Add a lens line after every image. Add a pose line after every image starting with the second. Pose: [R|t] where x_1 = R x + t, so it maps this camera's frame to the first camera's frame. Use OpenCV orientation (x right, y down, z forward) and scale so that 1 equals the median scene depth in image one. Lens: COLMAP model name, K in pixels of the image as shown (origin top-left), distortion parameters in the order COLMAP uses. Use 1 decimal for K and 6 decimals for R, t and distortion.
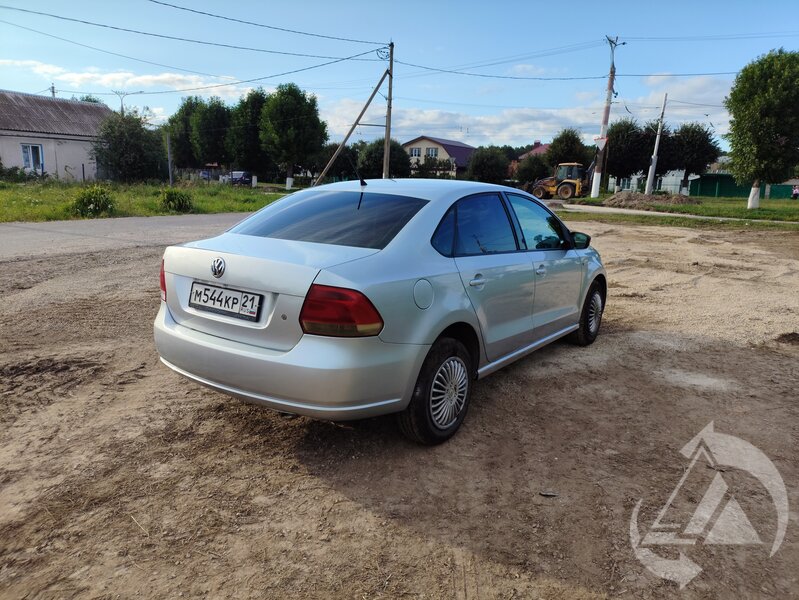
lens RADIAL K [[569.9, 0, 404.5], [0, 569.9, 300.4], [0, 0, 1]] dist [0.080937, -0.092257]
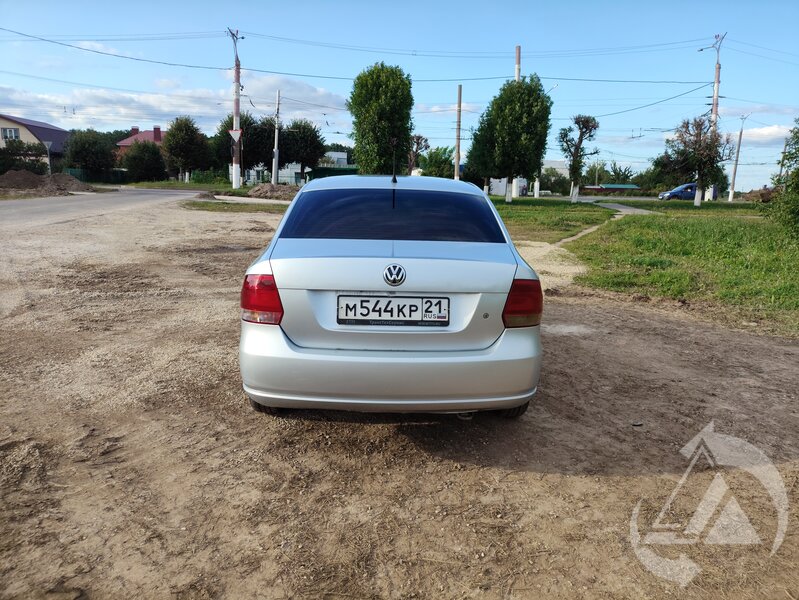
lens RADIAL K [[572.2, 0, 399.5], [0, 572.2, 300.0], [0, 0, 1]] dist [0.087613, -0.129549]
pose [[0.803207, -0.122885, 0.582887, -0.081236], [0.114349, 0.992100, 0.051585, -0.006012], [-0.584621, 0.025219, 0.810914, 0.023769]]
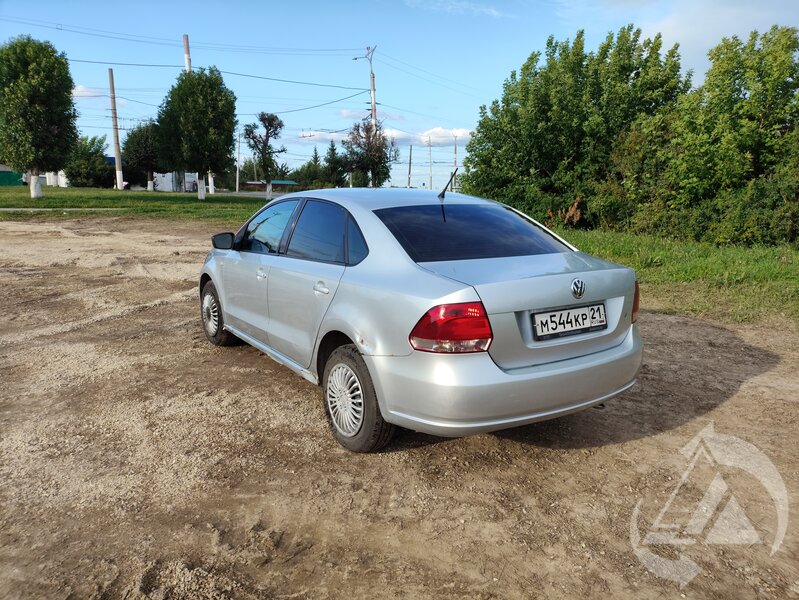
lens RADIAL K [[581.1, 0, 399.5], [0, 581.1, 300.0], [0, 0, 1]] dist [0.082062, -0.115084]
pose [[0.355796, -0.196851, 0.913597, -0.129534], [0.177937, 0.973952, 0.140559, -0.022286], [-0.917468, 0.112553, 0.381555, 0.085050]]
